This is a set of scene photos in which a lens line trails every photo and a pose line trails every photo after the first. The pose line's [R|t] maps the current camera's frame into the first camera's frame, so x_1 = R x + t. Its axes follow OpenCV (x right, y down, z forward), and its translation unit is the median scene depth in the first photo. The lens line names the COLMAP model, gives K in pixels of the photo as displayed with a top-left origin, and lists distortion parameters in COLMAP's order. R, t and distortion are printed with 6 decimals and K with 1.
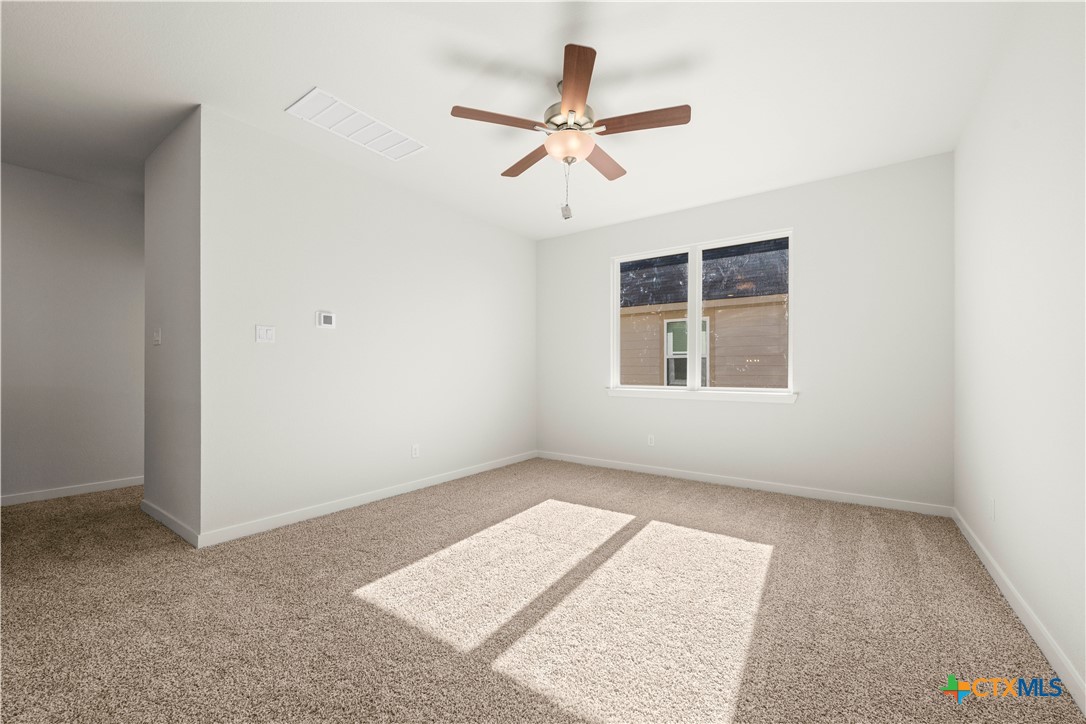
lens RADIAL K [[417.8, 0, 537.8], [0, 417.8, 374.0], [0, 0, 1]] dist [0.000759, -0.000045]
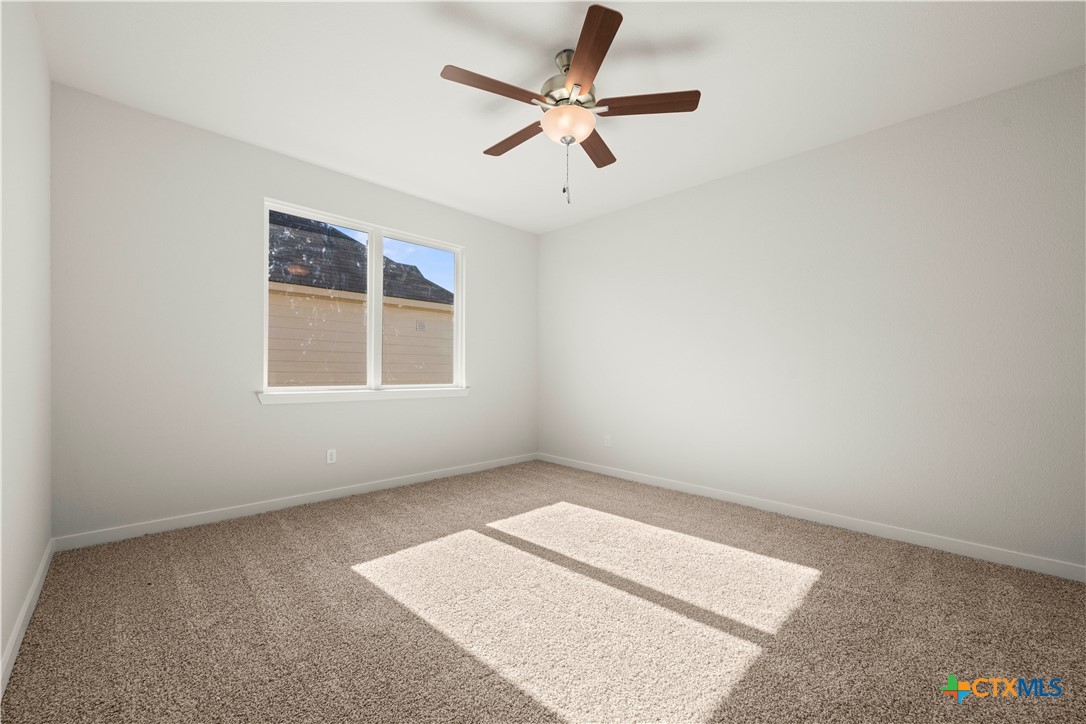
lens RADIAL K [[428.6, 0, 548.5], [0, 428.6, 365.2], [0, 0, 1]] dist [-0.000769, -0.000473]
pose [[0.169433, 0.014767, 0.985431, -0.482966], [0.000967, 0.999885, -0.015150, 0.001933], [-0.985541, 0.003519, 0.169399, 0.501537]]
